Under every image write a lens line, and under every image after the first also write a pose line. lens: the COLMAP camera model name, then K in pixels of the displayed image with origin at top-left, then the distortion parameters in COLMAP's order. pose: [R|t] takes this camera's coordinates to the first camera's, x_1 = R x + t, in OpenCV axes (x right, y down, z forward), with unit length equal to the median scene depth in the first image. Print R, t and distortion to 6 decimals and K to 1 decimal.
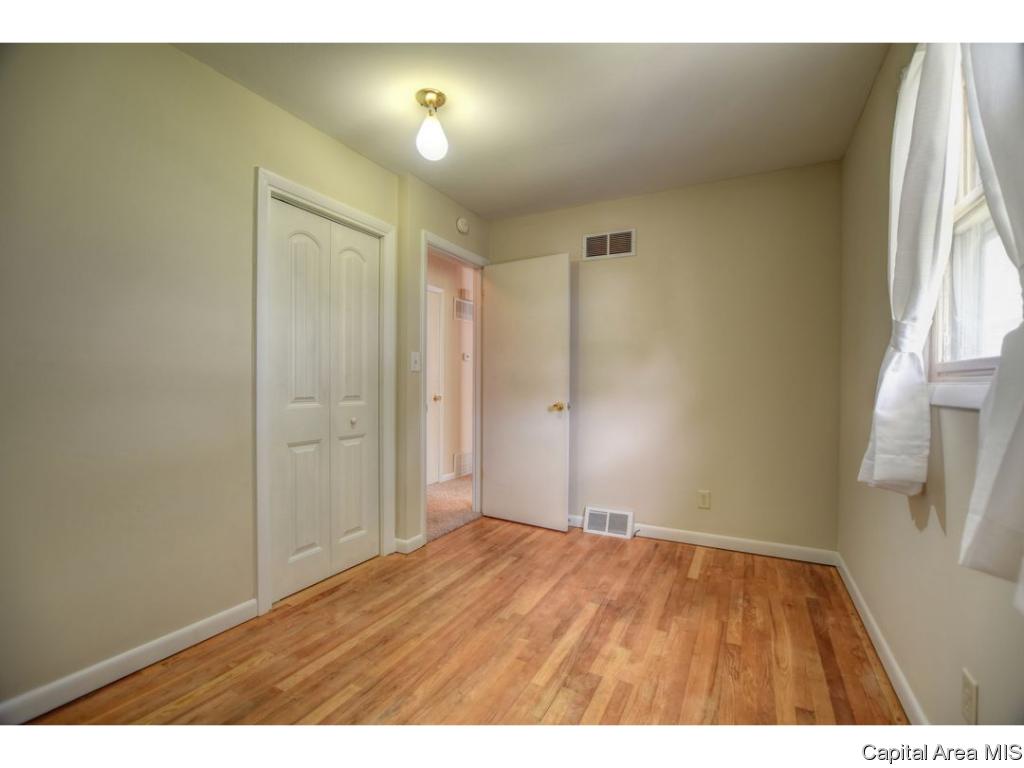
lens RADIAL K [[448.0, 0, 512.9], [0, 448.0, 388.5], [0, 0, 1]] dist [-0.035999, 0.005443]
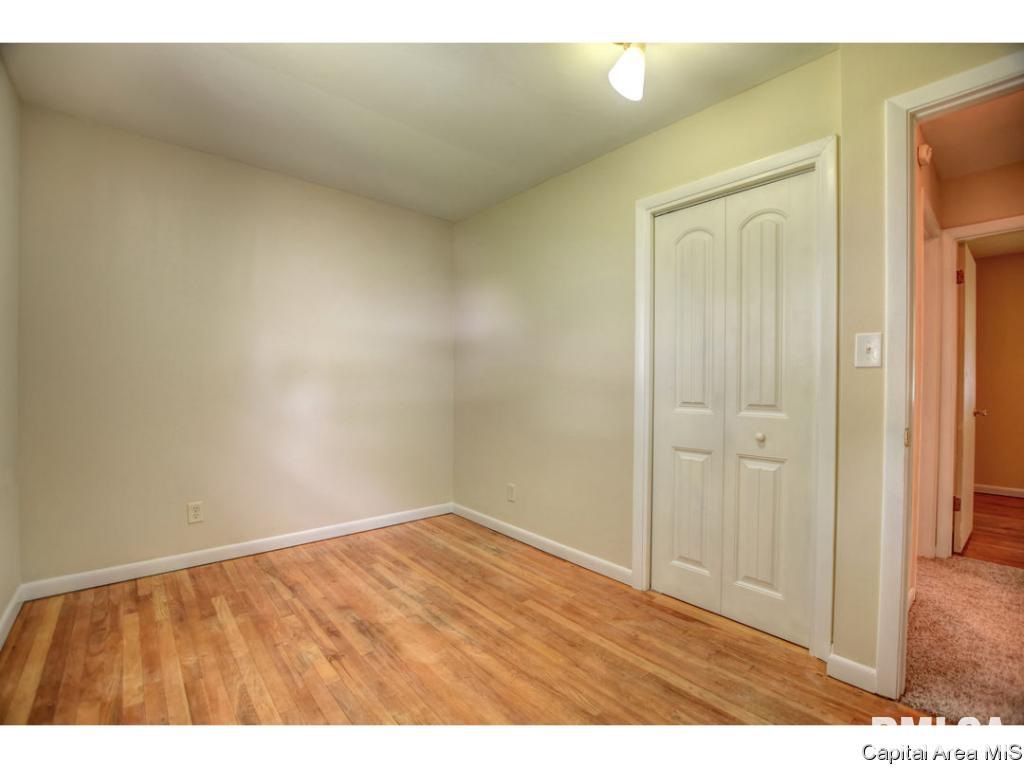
lens RADIAL K [[455.9, 0, 515.2], [0, 455.9, 388.2], [0, 0, 1]] dist [-0.027358, -0.000024]
pose [[-0.360130, 0.002919, -0.932898, 0.581611], [-0.020607, 0.999726, 0.011083, -0.012952], [0.932674, 0.023216, -0.359971, 1.014227]]
